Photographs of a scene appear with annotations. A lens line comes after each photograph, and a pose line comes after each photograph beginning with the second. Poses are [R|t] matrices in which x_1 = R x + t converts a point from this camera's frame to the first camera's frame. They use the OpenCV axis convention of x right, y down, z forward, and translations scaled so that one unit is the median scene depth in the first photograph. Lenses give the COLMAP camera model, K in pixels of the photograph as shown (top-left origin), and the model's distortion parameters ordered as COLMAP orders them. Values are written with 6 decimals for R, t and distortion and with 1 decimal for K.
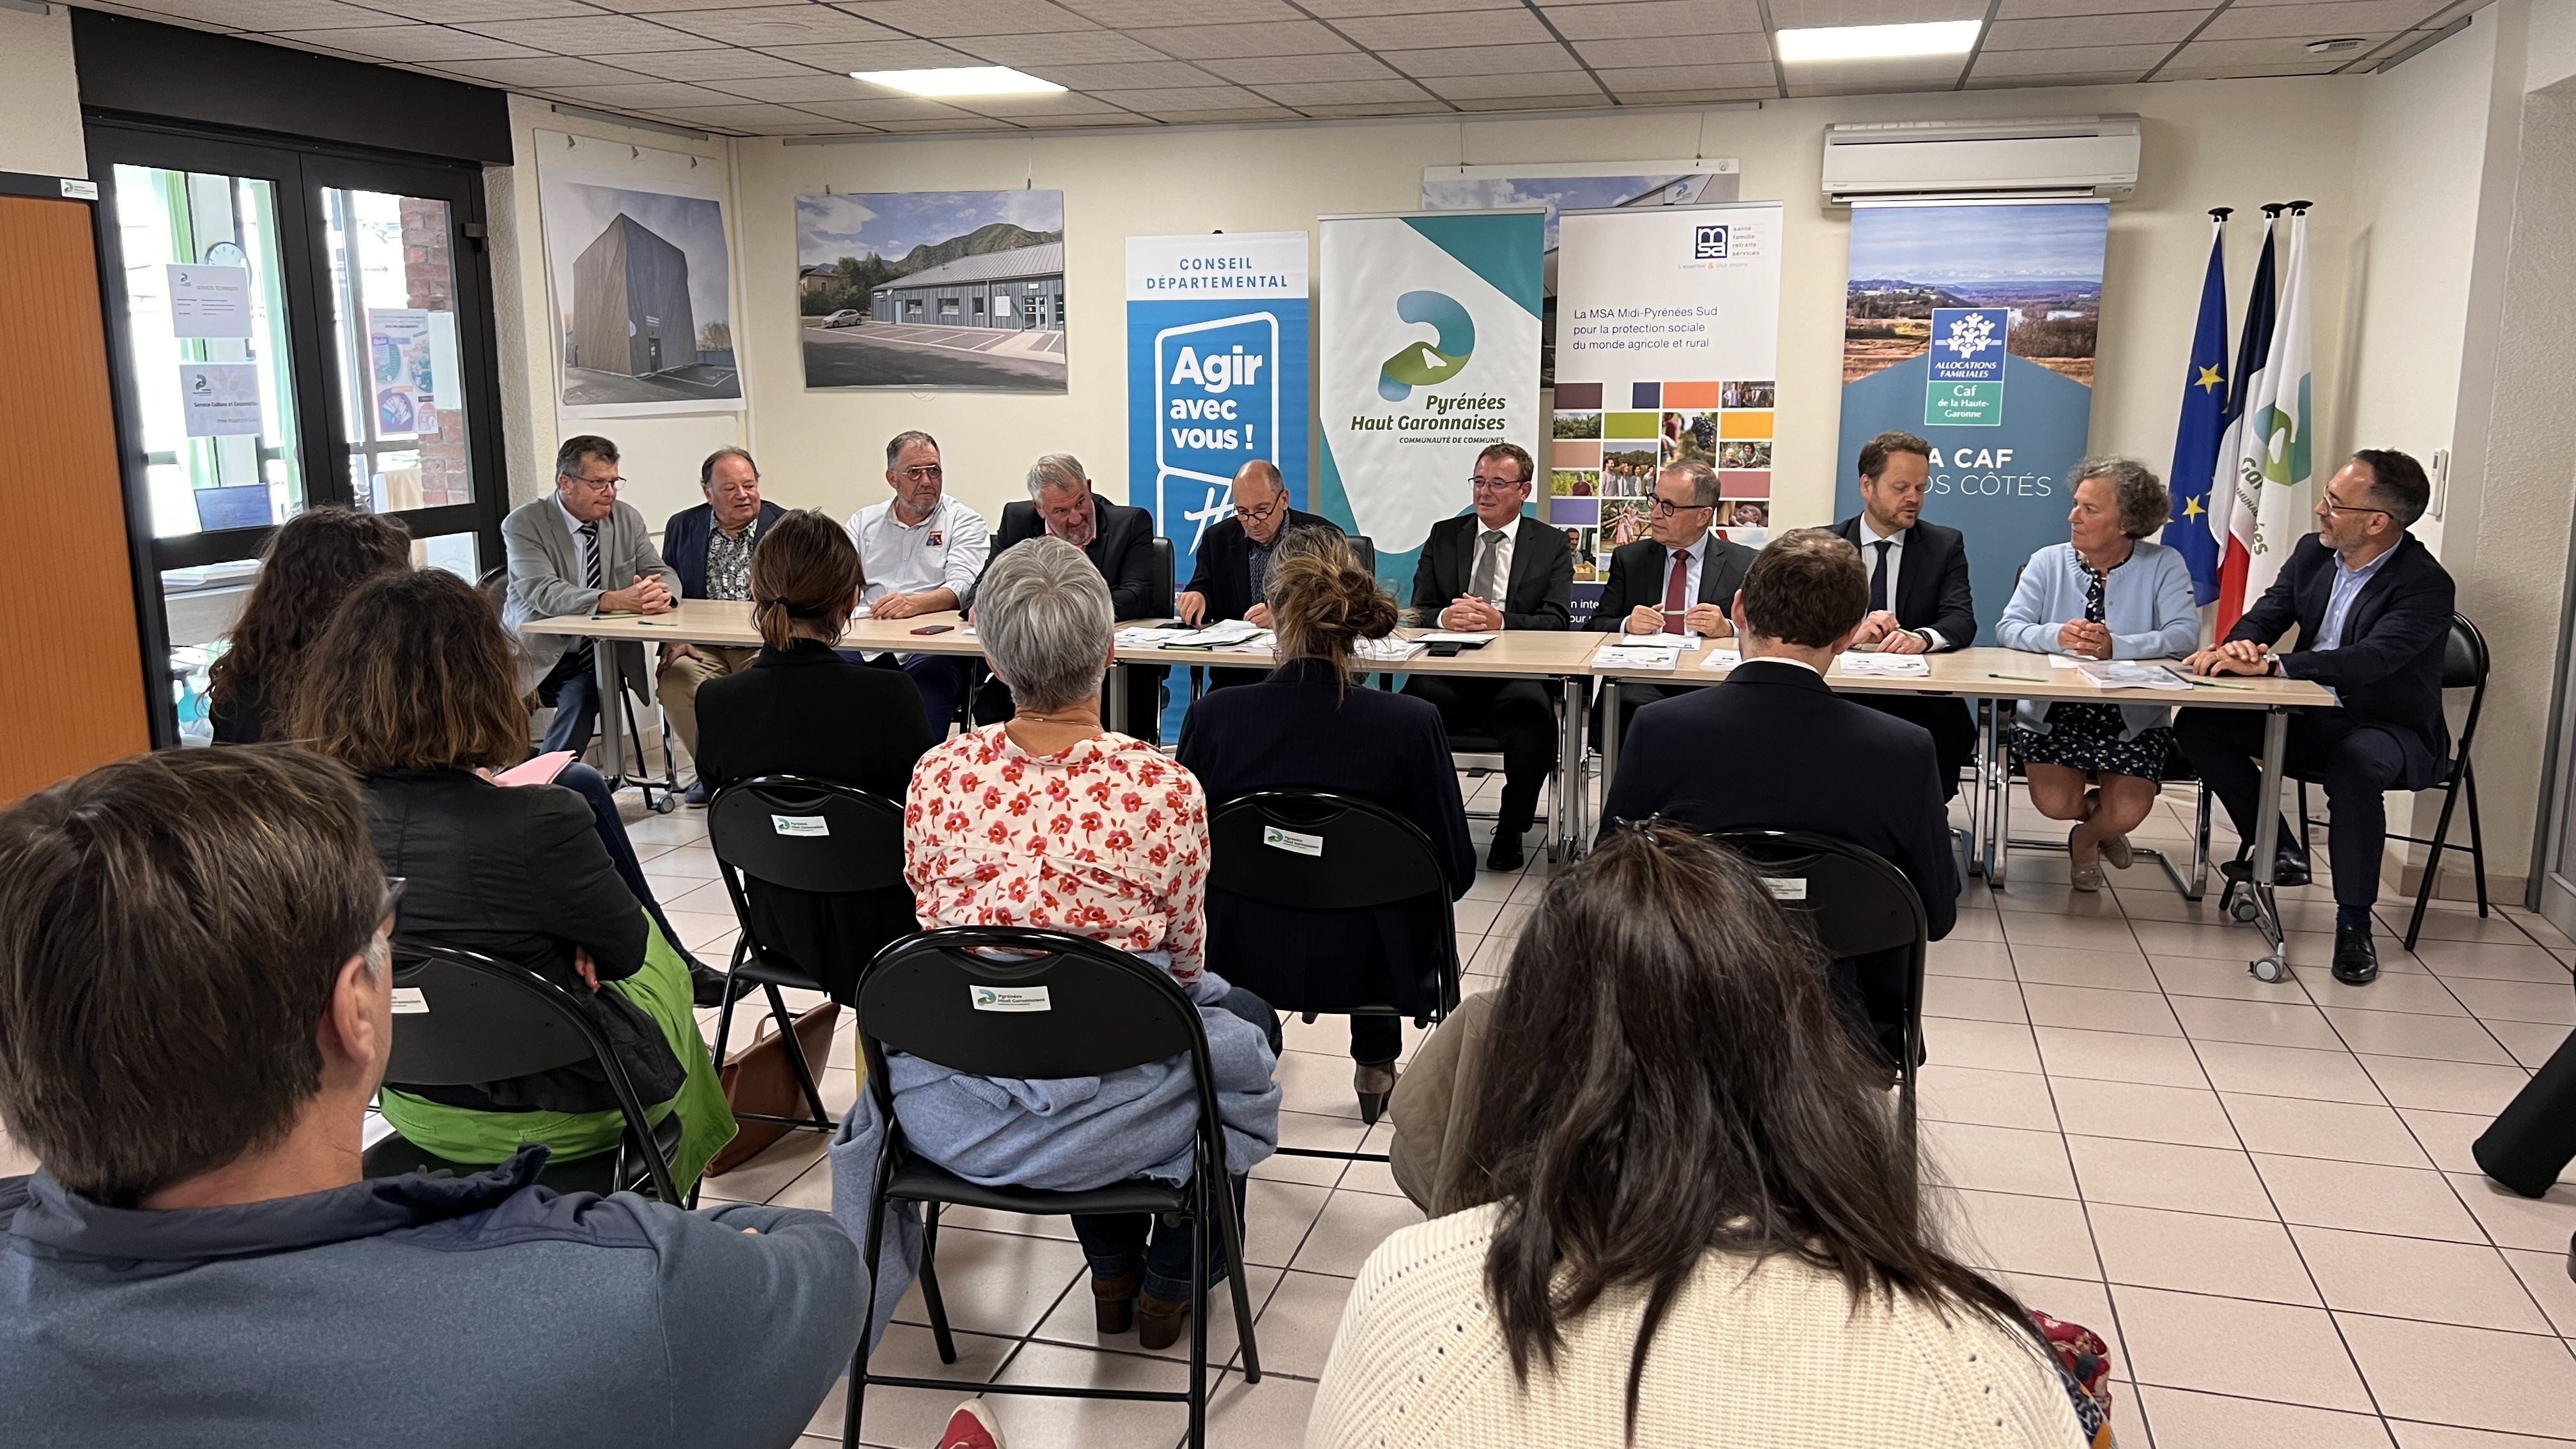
lens RADIAL K [[1942.5, 0, 1288.0], [0, 1942.5, 724.5], [0, 0, 1]] dist [0.164236, -0.425556]
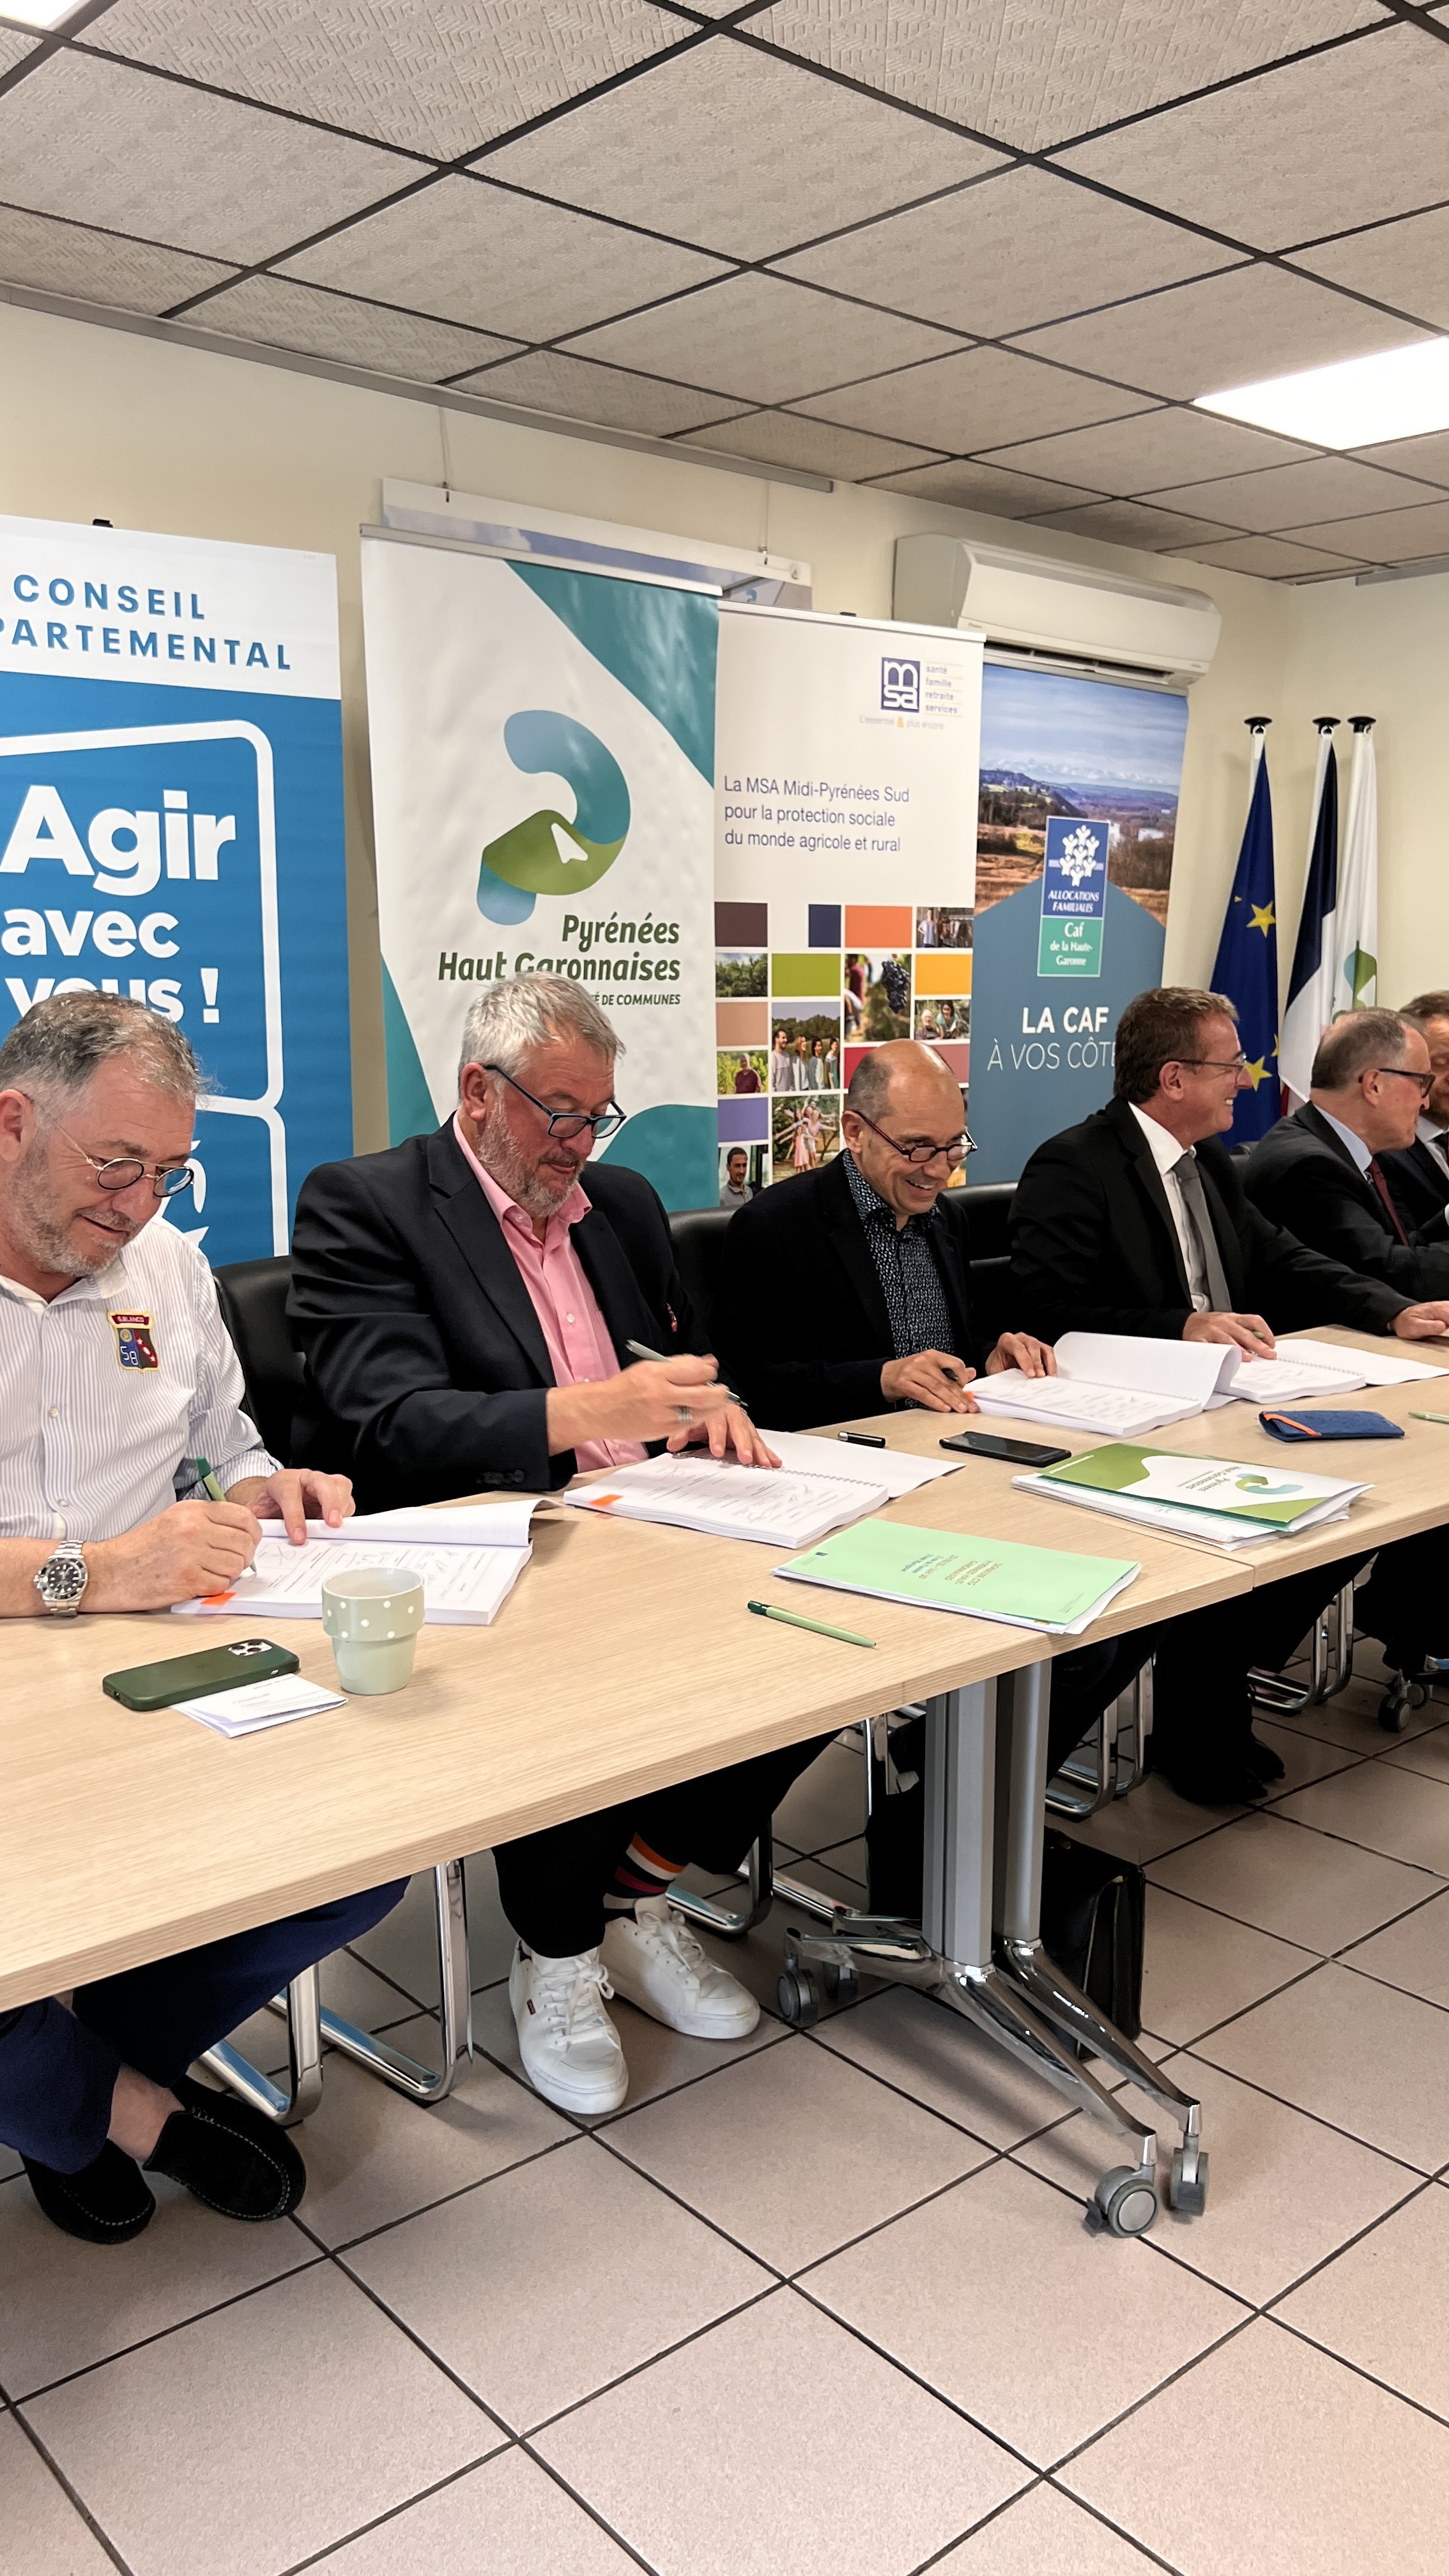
lens RADIAL K [[1942.5, 0, 724.5], [0, 1942.5, 1288.0], [0, 0, 1]] dist [0.164236, -0.425556]
pose [[0.552131, -0.129689, 0.823610, -0.351352], [0.137161, 0.988498, 0.063703, -0.097203], [-0.822398, 0.077794, 0.563568, 0.678077]]
